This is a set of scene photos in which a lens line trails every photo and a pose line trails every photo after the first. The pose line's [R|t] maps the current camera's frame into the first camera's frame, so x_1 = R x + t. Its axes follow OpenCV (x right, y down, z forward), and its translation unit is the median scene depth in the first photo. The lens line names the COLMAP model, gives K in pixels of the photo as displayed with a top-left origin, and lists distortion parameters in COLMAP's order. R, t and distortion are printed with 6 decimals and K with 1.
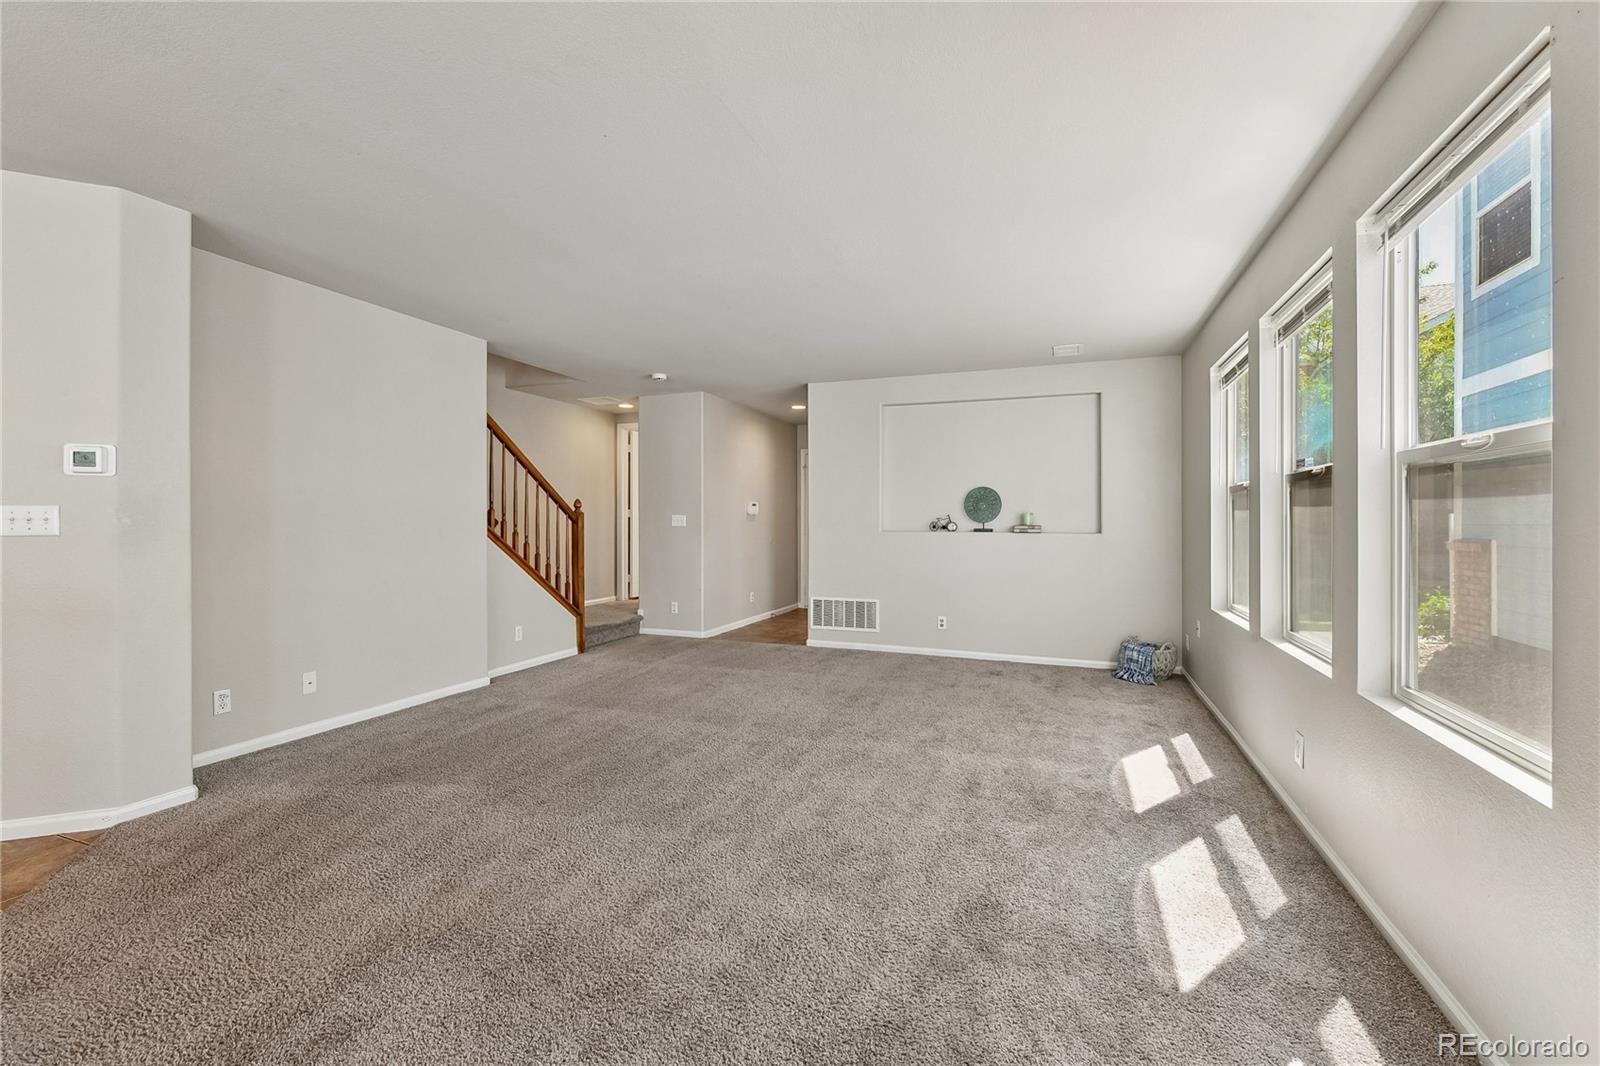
lens RADIAL K [[660.4, 0, 801.1], [0, 660.4, 521.8], [0, 0, 1]] dist [0.002037, -0.004117]
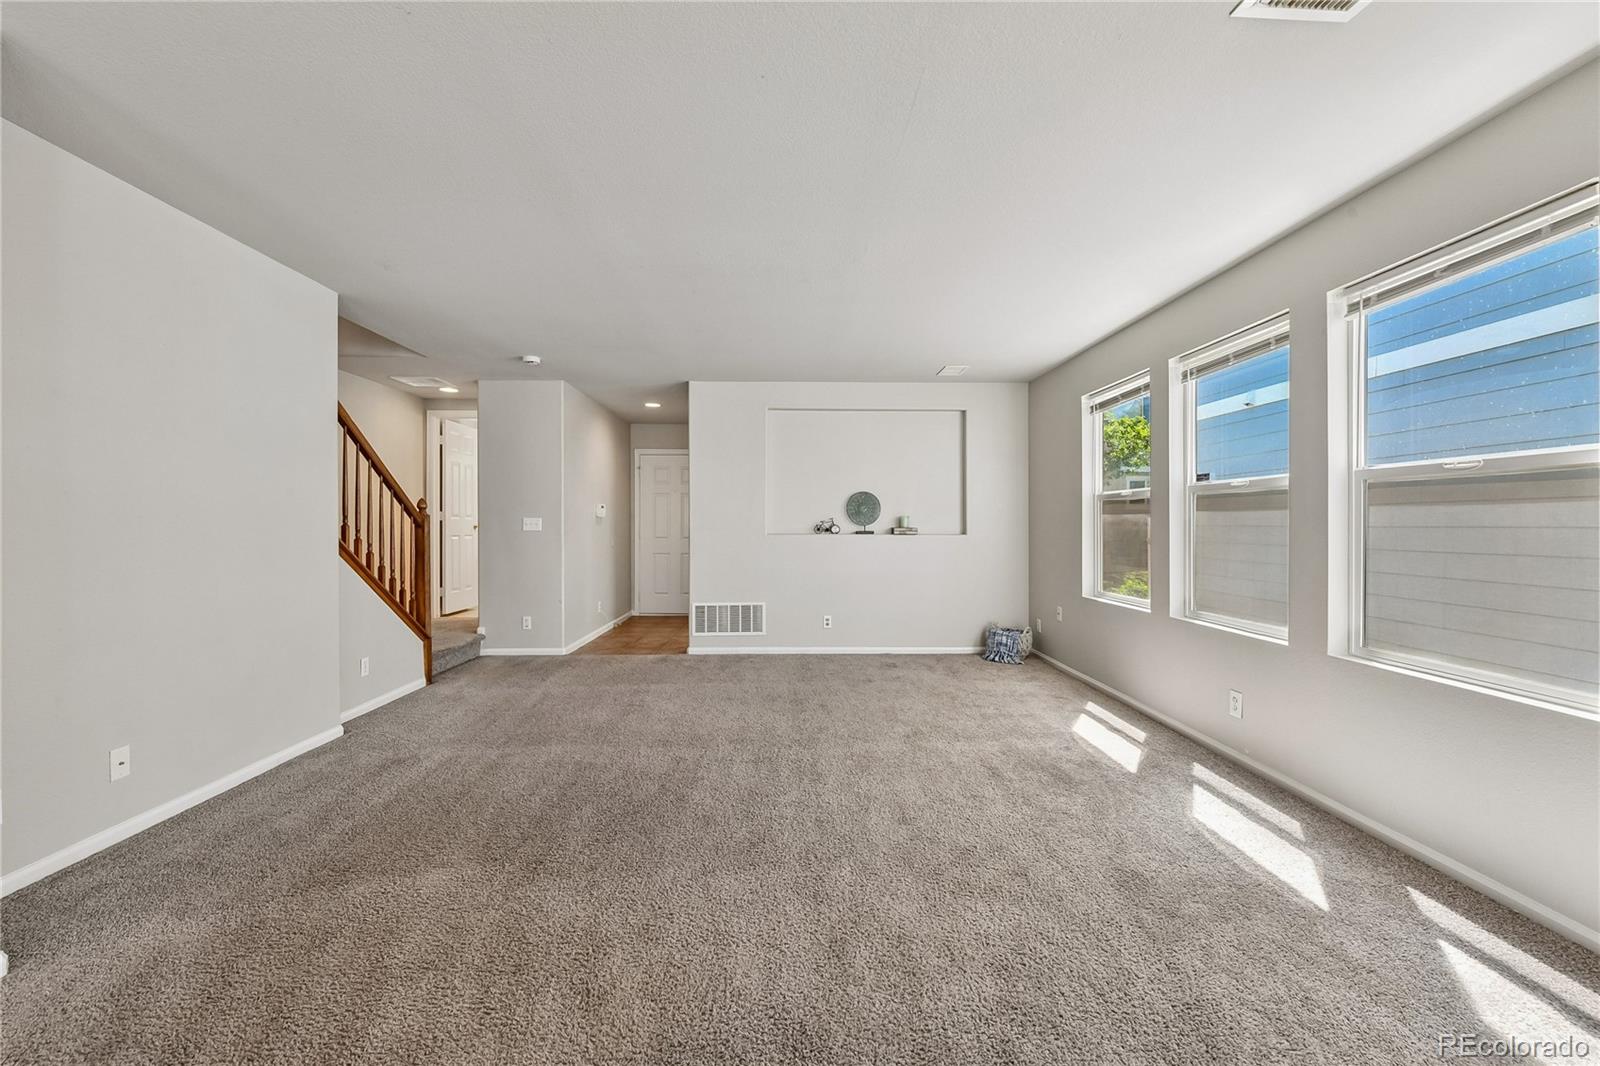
lens RADIAL K [[646.1, 0, 791.9], [0, 646.1, 527.0], [0, 0, 1]] dist [-0.000977, -0.003553]
pose [[0.926304, -0.004302, 0.376752, -0.260148], [0.003066, 0.999988, 0.003881, -0.000501], [-0.376764, -0.002440, 0.926306, 0.092727]]
